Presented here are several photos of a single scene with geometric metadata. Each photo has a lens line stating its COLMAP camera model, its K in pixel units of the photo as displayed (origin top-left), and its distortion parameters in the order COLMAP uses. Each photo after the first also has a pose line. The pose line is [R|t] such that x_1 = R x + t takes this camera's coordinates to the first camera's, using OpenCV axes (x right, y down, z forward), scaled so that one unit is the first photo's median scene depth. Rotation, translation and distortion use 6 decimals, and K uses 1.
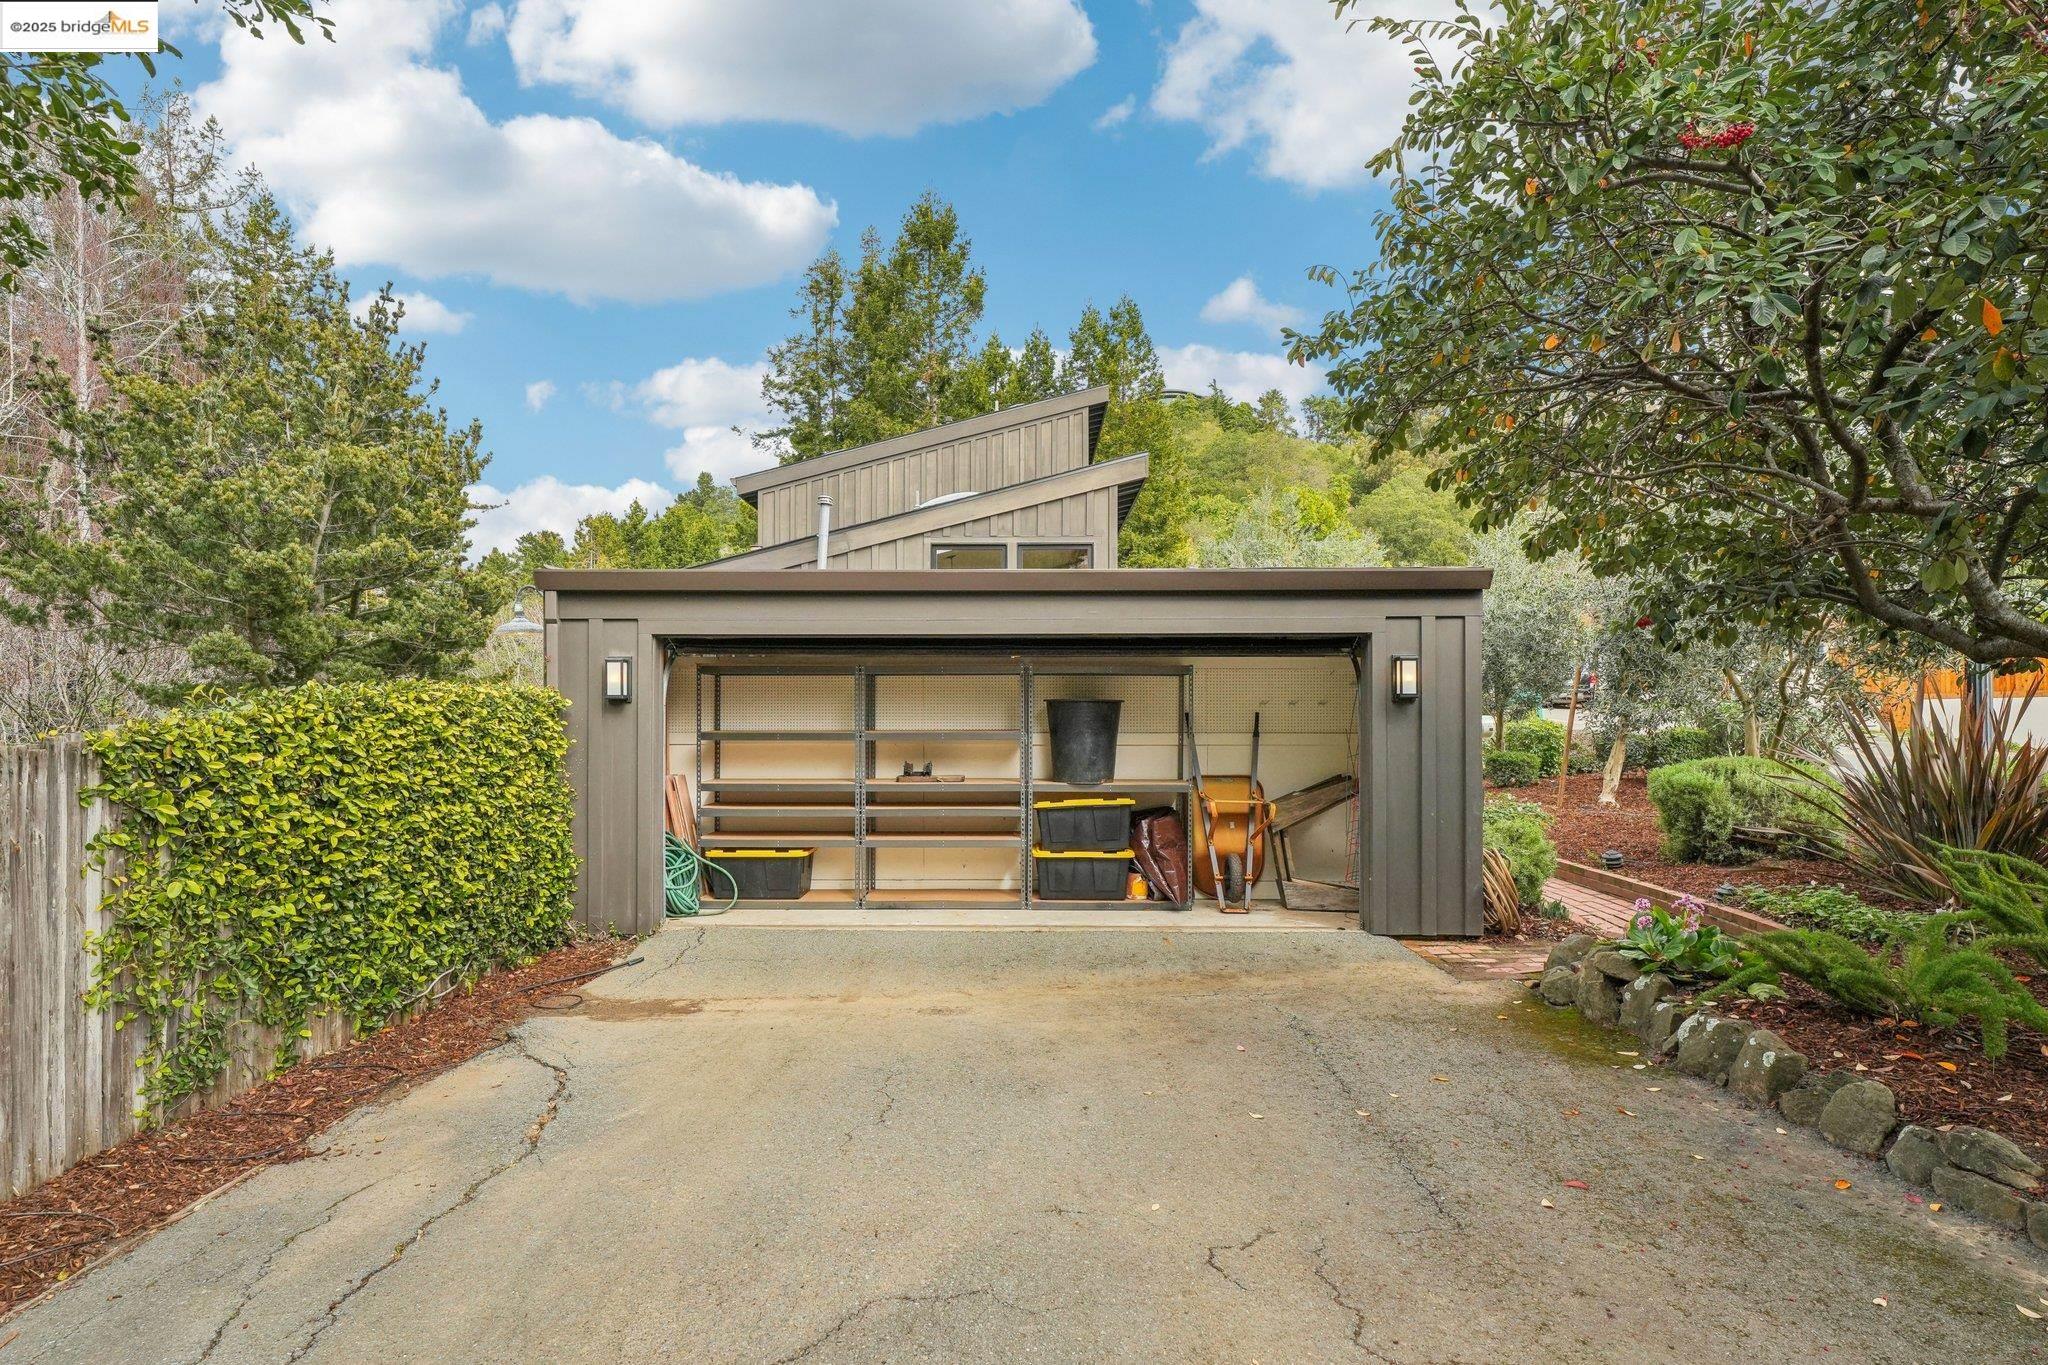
lens RADIAL K [[976.0, 0, 1020.5], [0, 976.0, 693.5], [0, 0, 1]] dist [0.001284, 0.000014]
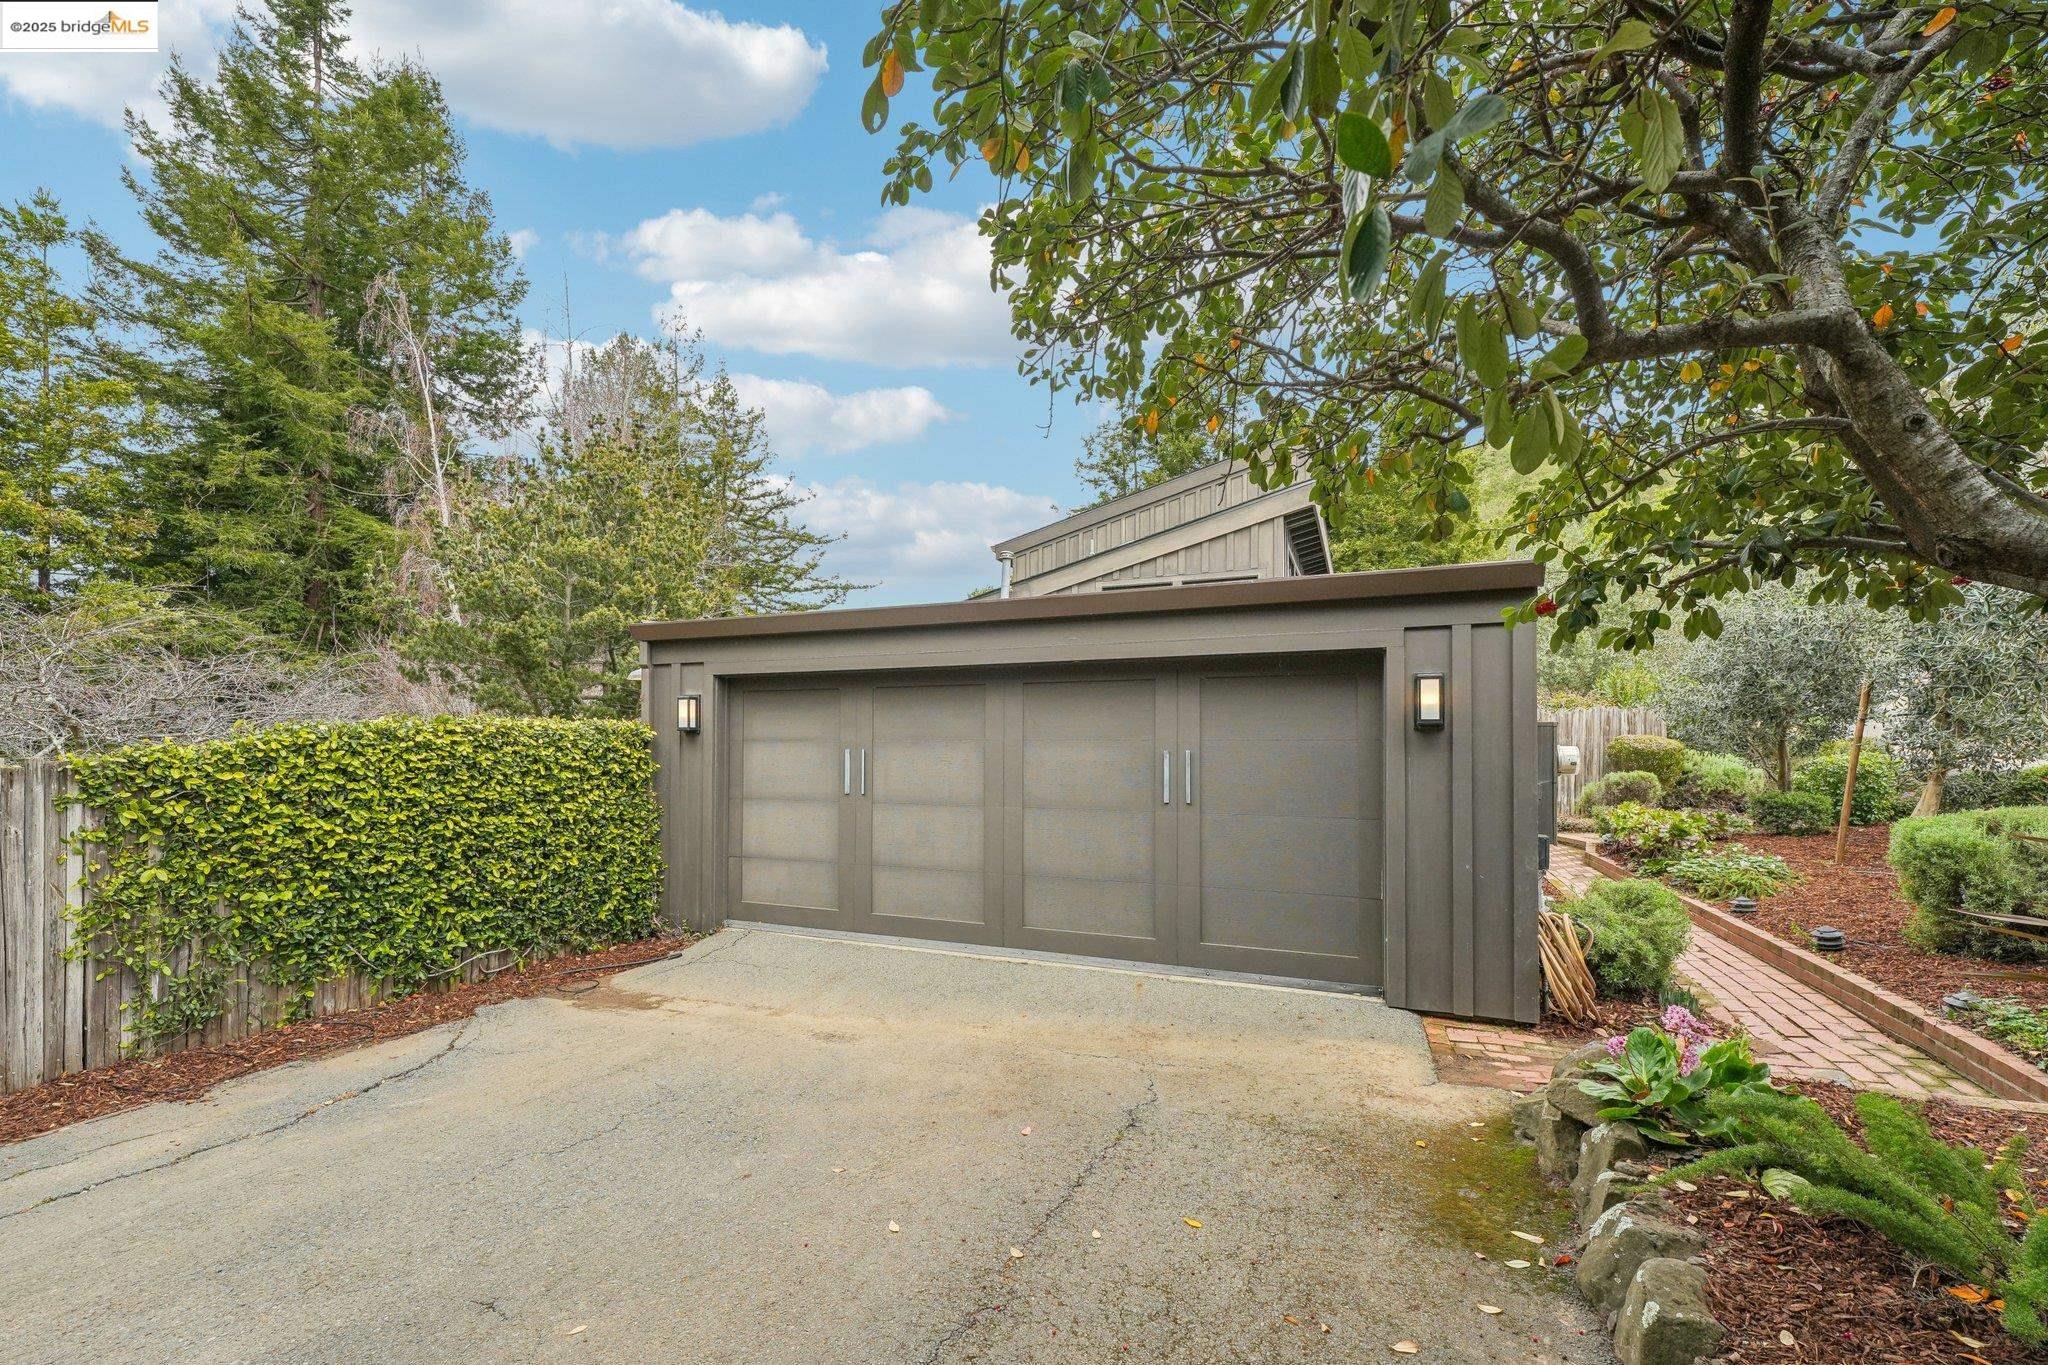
lens RADIAL K [[838.2, 0, 1025.1], [0, 838.2, 729.5], [0, 0, 1]] dist [0.000855, 0.000217]
pose [[0.928377, -0.005702, -0.371595, 0.413060], [0.005907, 0.999982, -0.000588, 0.008450], [0.371592, -0.001649, 0.928395, 0.258978]]
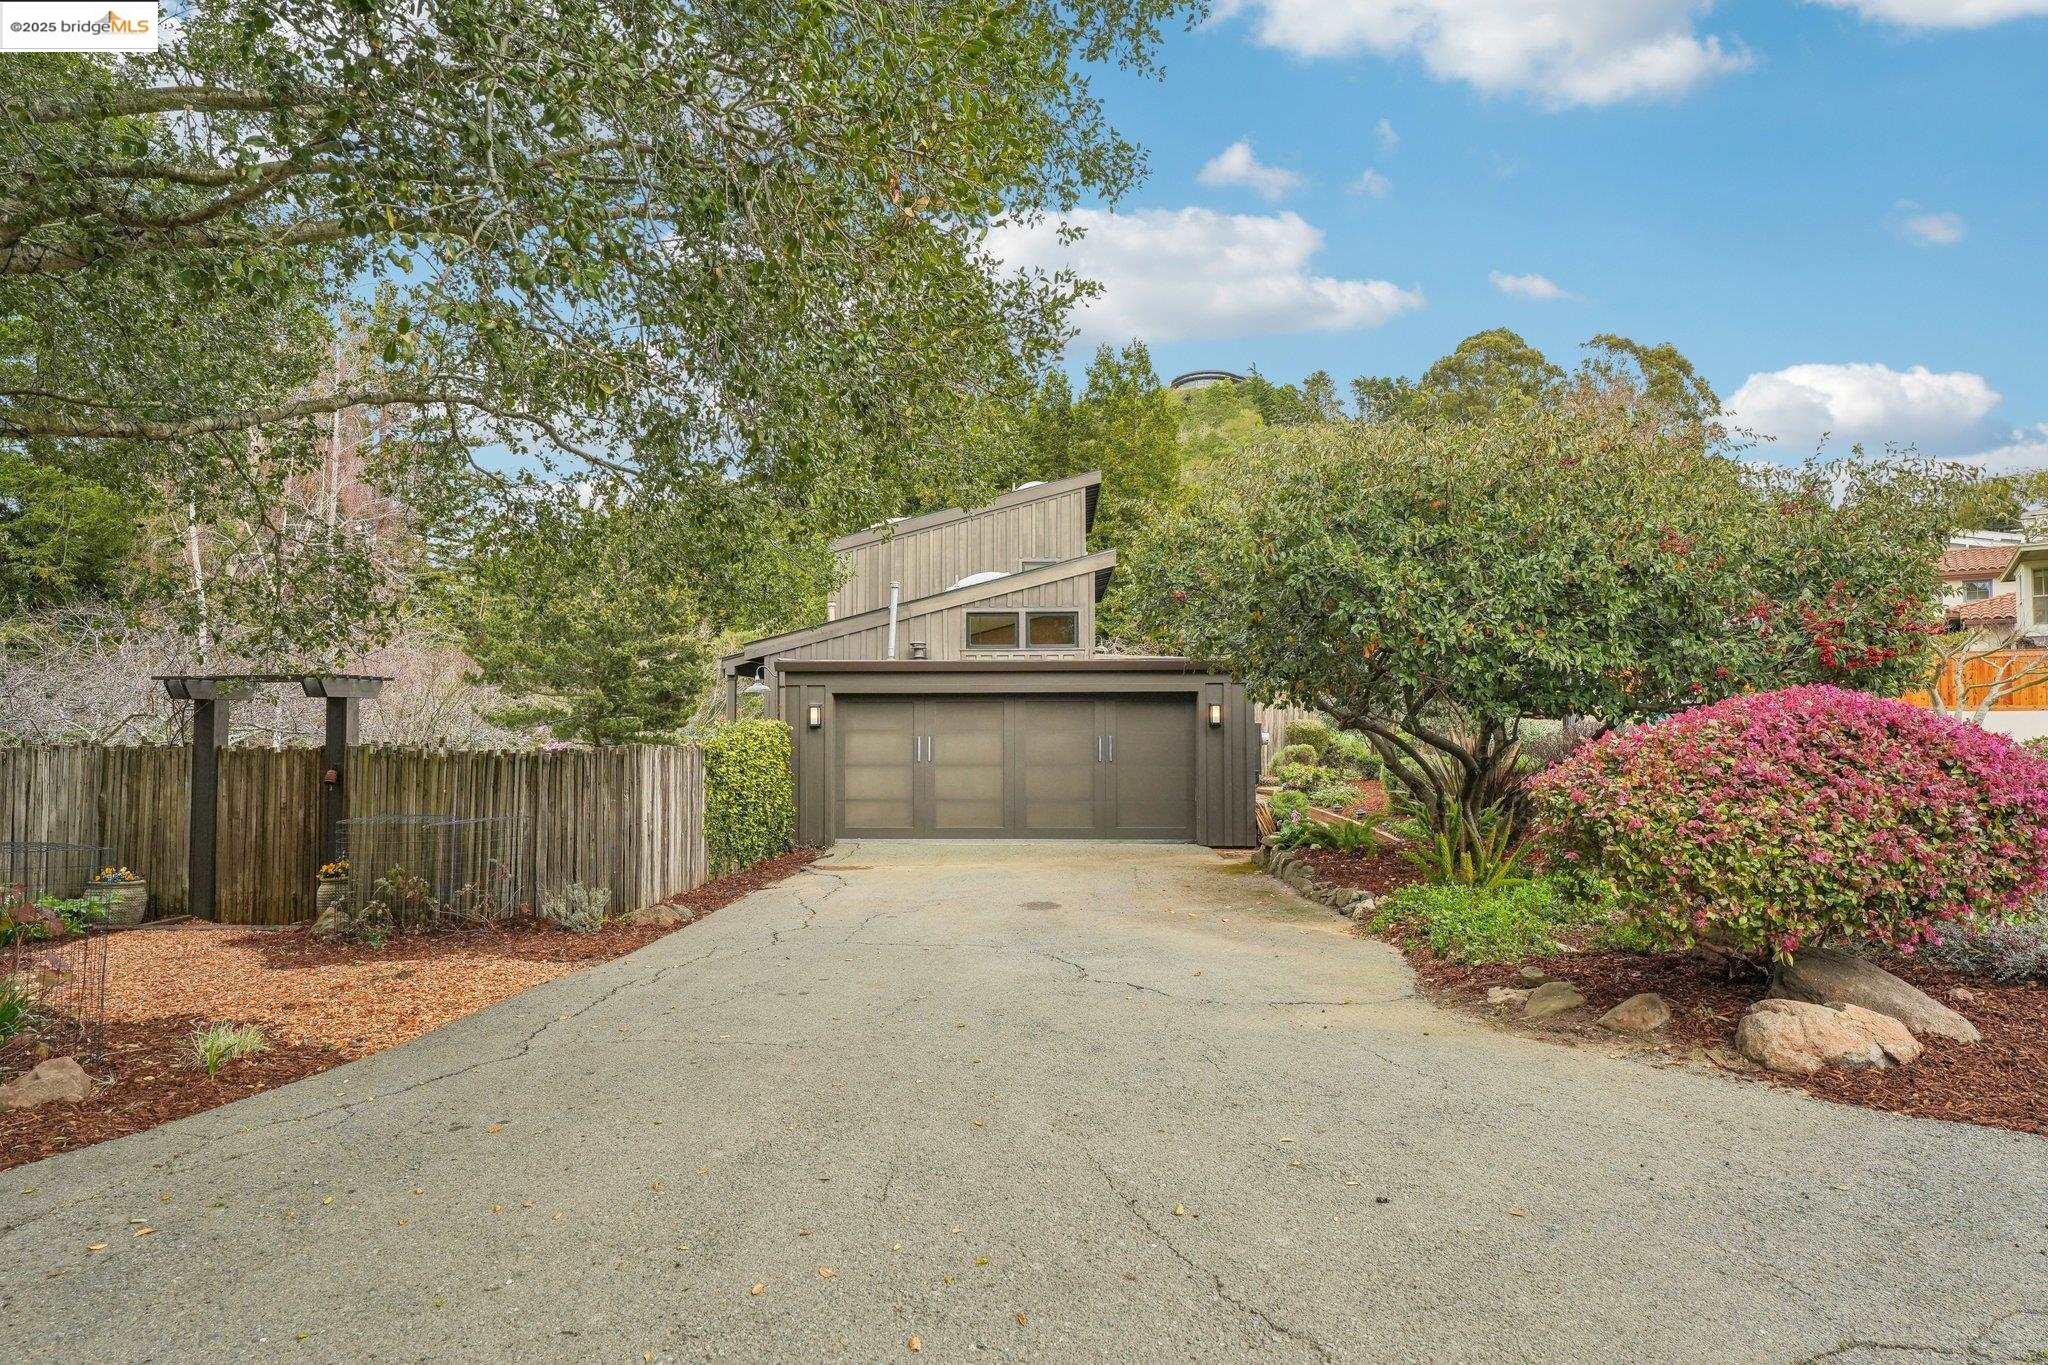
lens RADIAL K [[1076.6, 0, 1024.0], [0, 1076.6, 682.5], [0, 0, 1]] dist [-0.000046, 0.000008]
pose [[0.999728, -0.002961, -0.023141, 0.072342], [0.002627, 0.999892, -0.014471, -0.060871], [0.023181, 0.014406, 0.999627, -1.426461]]
